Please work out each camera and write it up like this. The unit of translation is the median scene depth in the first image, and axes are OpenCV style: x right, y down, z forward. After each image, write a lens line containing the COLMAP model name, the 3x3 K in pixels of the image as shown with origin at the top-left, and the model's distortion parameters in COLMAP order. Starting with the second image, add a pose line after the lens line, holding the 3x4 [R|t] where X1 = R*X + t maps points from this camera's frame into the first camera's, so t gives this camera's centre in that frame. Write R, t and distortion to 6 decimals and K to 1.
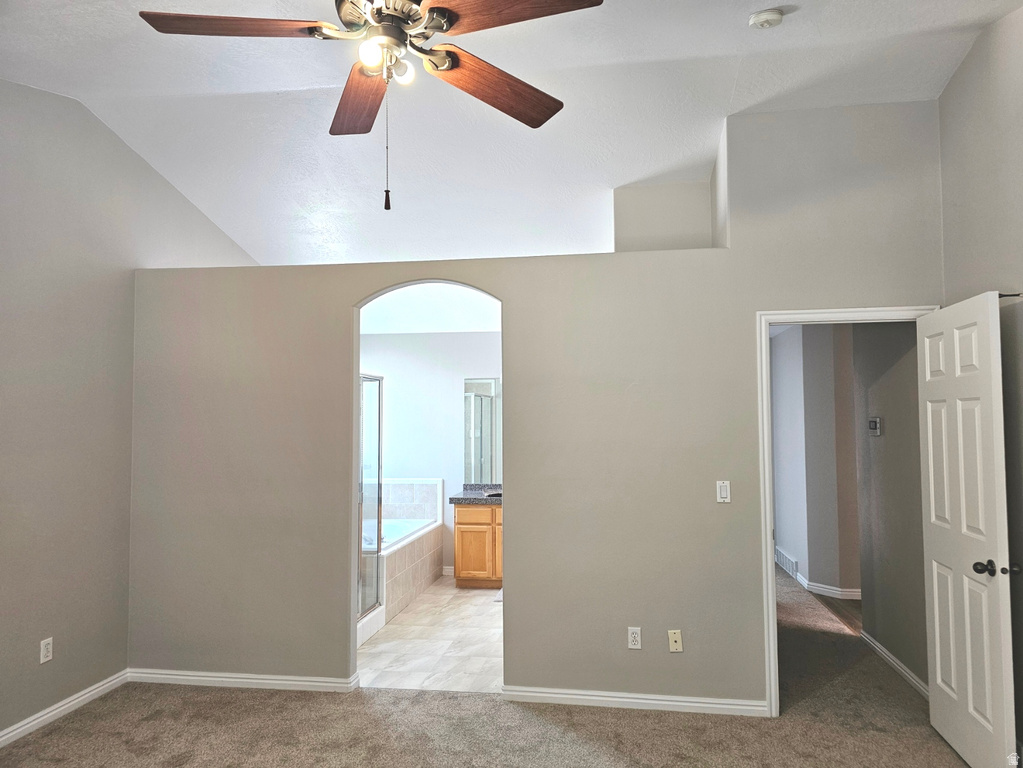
lens RADIAL K [[719.2, 0, 511.5], [0, 719.2, 384.0], [0, 0, 1]] dist [0.000029, -0.000010]
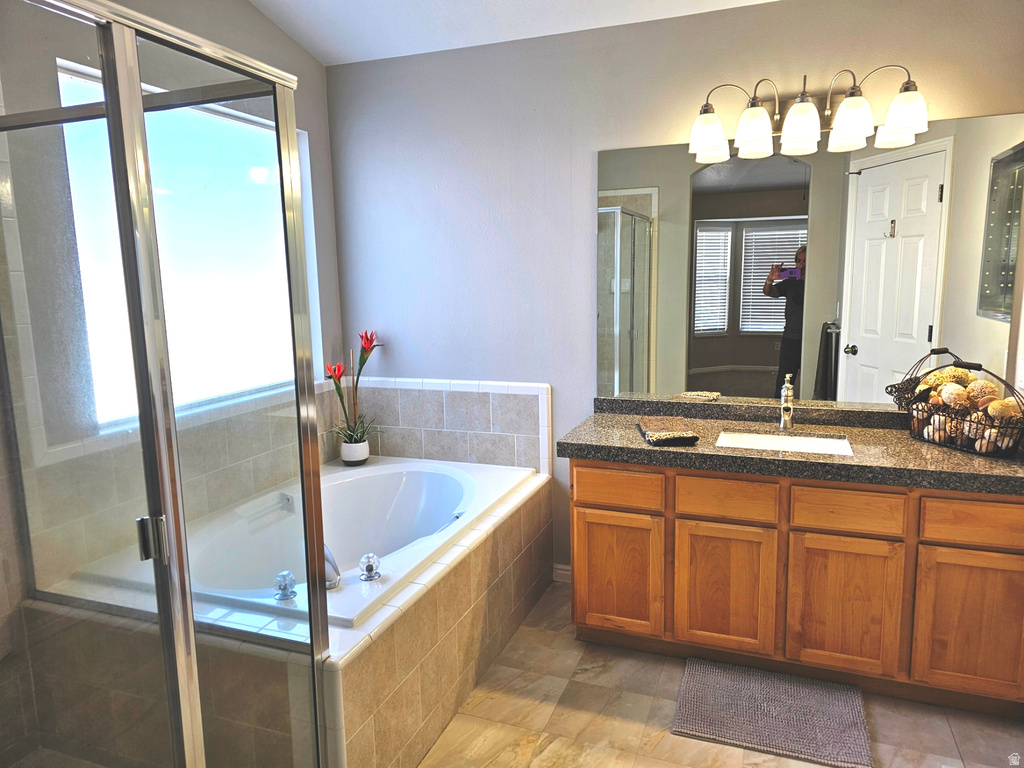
lens RADIAL K [[686.4, 0, 512.0], [0, 686.4, 384.0], [0, 0, 1]] dist [0.000435, -0.000227]
pose [[0.978669, 0.014225, -0.204952, -0.030490], [0.027842, 0.979214, 0.200910, 0.043690], [0.203550, -0.202330, 0.957930, 0.585690]]
